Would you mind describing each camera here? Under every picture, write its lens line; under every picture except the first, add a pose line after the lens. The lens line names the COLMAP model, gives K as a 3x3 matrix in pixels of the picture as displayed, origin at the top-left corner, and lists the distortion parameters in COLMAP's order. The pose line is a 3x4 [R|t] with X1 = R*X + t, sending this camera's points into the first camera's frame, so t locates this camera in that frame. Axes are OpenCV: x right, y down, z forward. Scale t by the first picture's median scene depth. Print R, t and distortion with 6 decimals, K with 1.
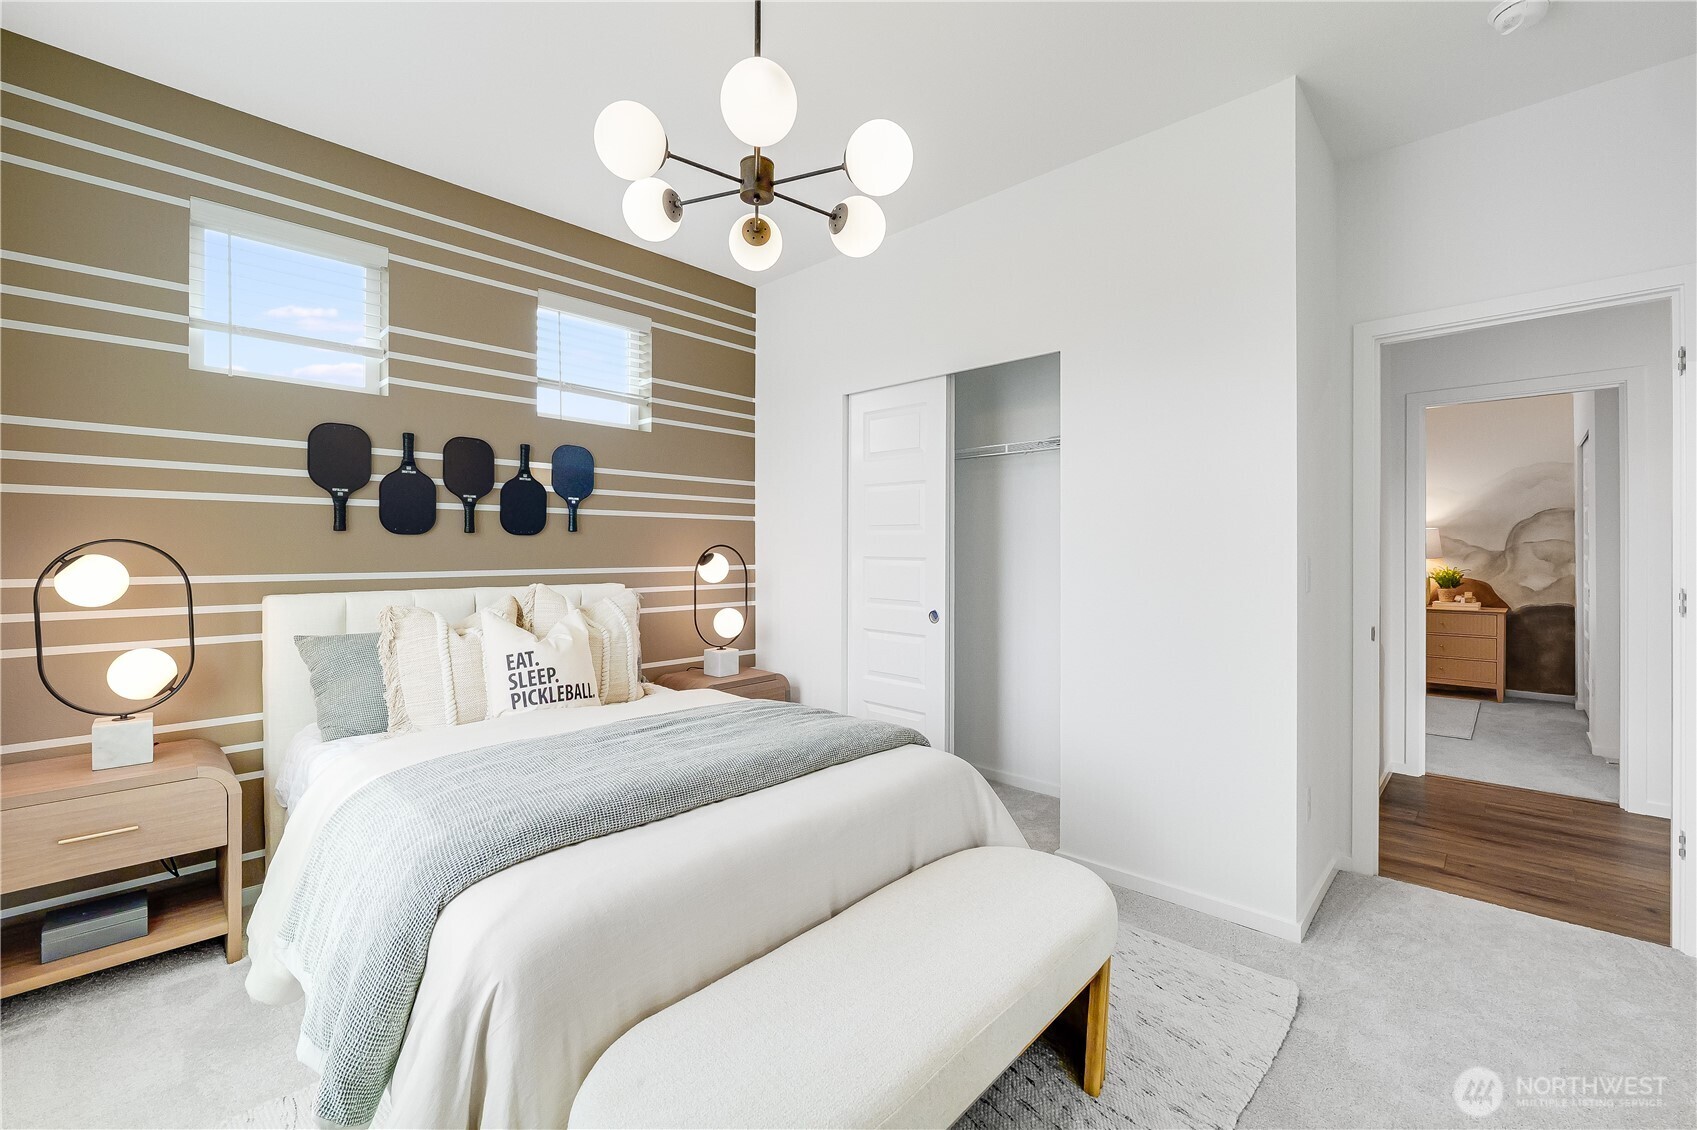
lens RADIAL K [[723.0, 0, 851.7], [0, 723.0, 541.9], [0, 0, 1]] dist [-0.000851, -0.000039]
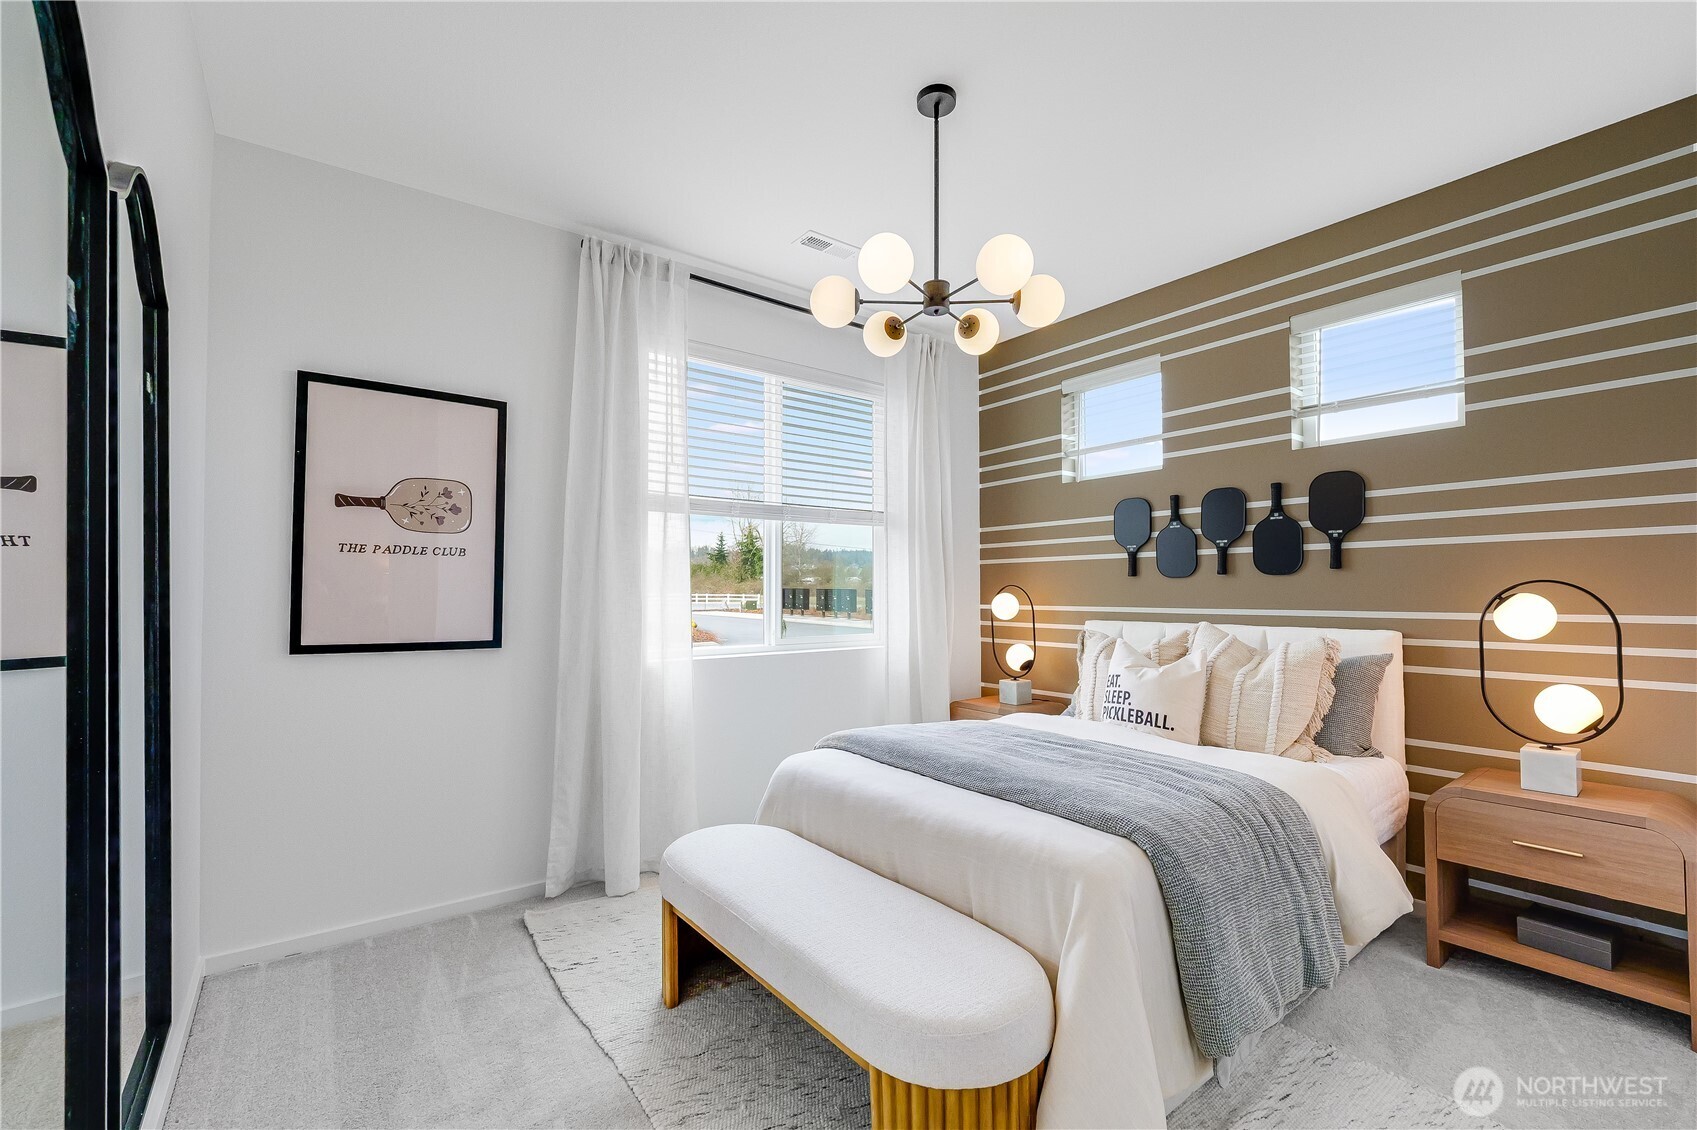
lens RADIAL K [[697.4, 0, 851.2], [0, 697.4, 592.4], [0, 0, 1]] dist [-0.000533, -0.017224]
pose [[-0.160663, 0.001632, -0.987008, 0.557699], [0.015834, 0.999874, -0.000924, 0.006702], [0.986882, -0.015777, -0.160669, 0.549945]]
